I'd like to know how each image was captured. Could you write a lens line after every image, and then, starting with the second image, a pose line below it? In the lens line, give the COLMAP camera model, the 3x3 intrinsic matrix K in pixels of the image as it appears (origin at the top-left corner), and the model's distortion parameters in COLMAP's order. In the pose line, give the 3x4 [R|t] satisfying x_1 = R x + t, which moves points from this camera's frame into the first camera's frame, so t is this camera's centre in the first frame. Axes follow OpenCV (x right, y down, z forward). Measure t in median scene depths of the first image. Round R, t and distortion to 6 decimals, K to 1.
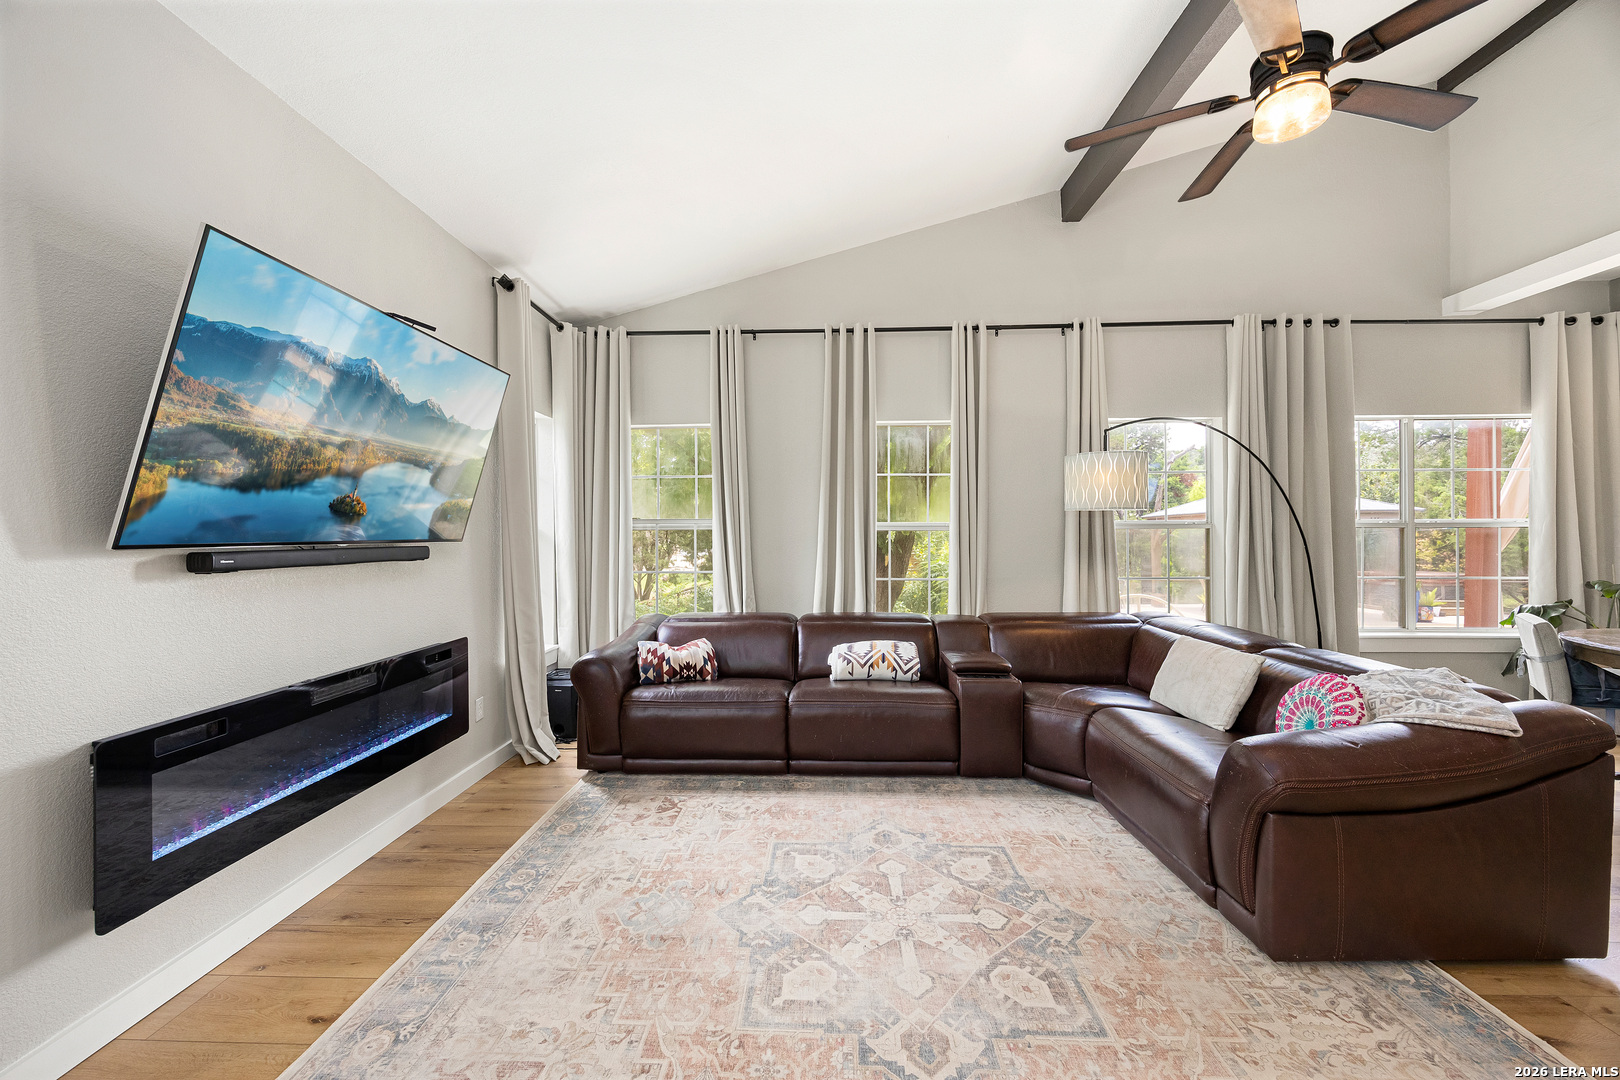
lens RADIAL K [[621.1, 0, 808.9], [0, 621.1, 528.0], [0, 0, 1]] dist [-0.001973, 0.000043]
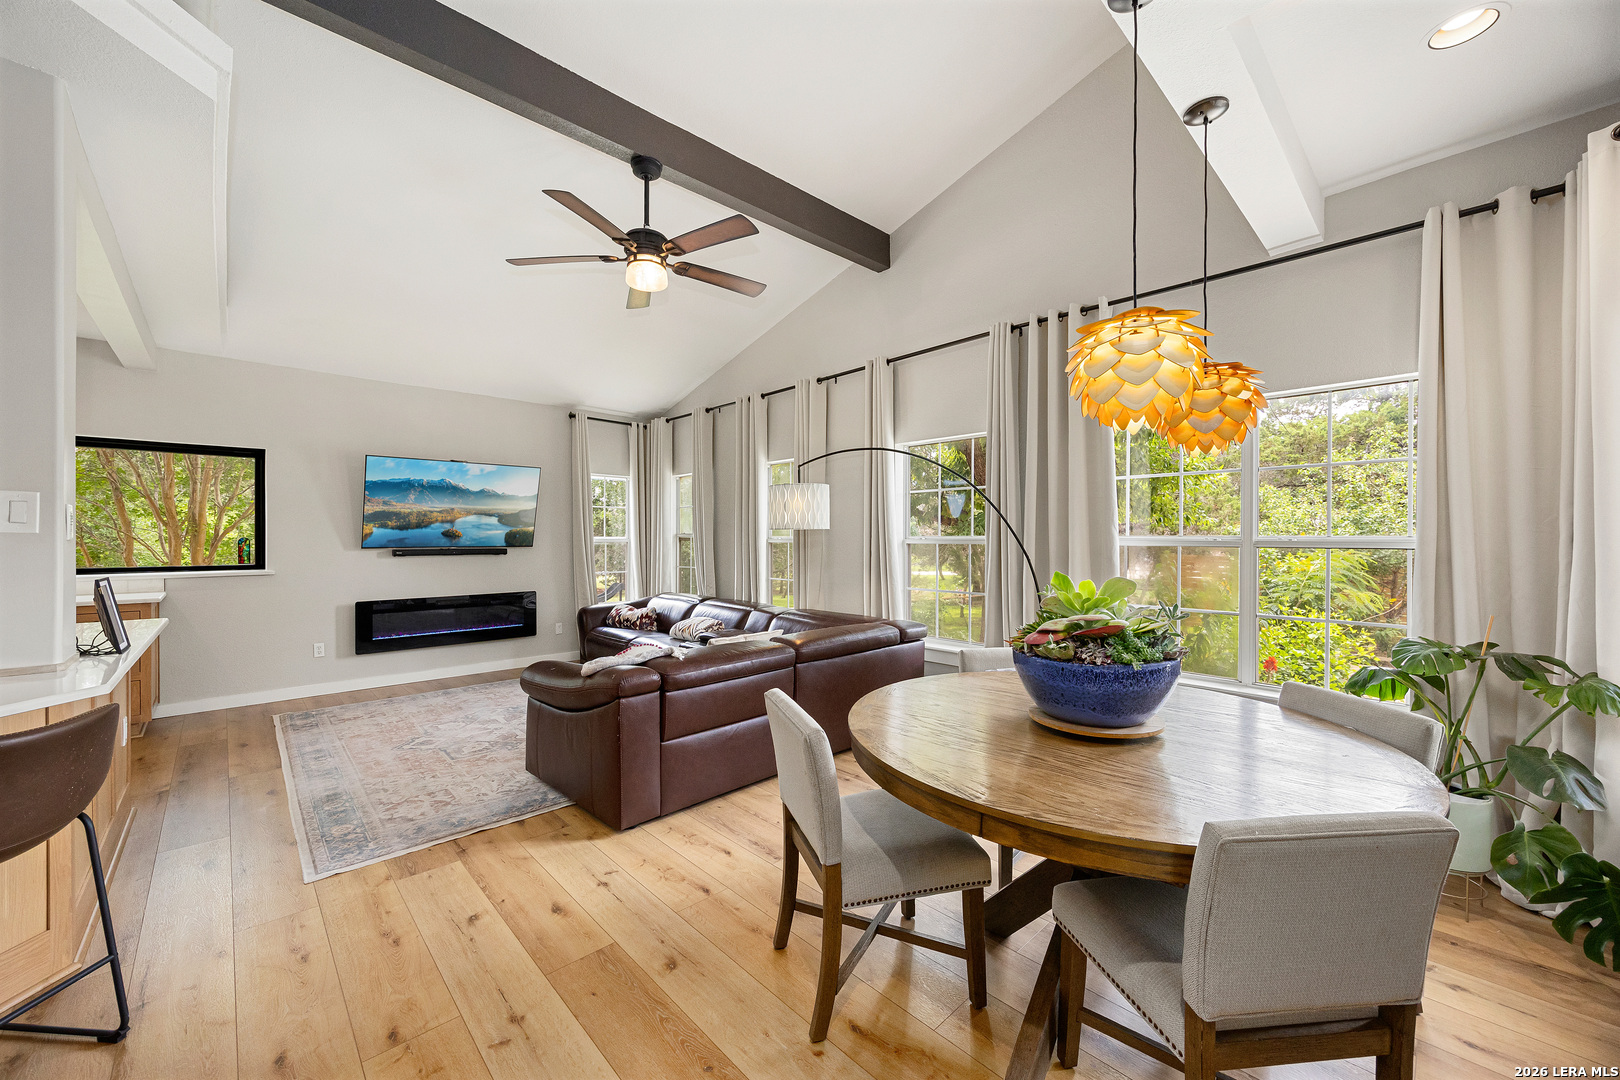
lens RADIAL K [[619.3, 0, 804.0], [0, 619.3, 538.0], [0, 0, 1]] dist [-0.001499, 0.000470]
pose [[0.706957, 0.007125, -0.707220, 1.425560], [0.002595, 0.999916, 0.012668, -0.028850], [0.707252, -0.010791, 0.706880, 0.128327]]
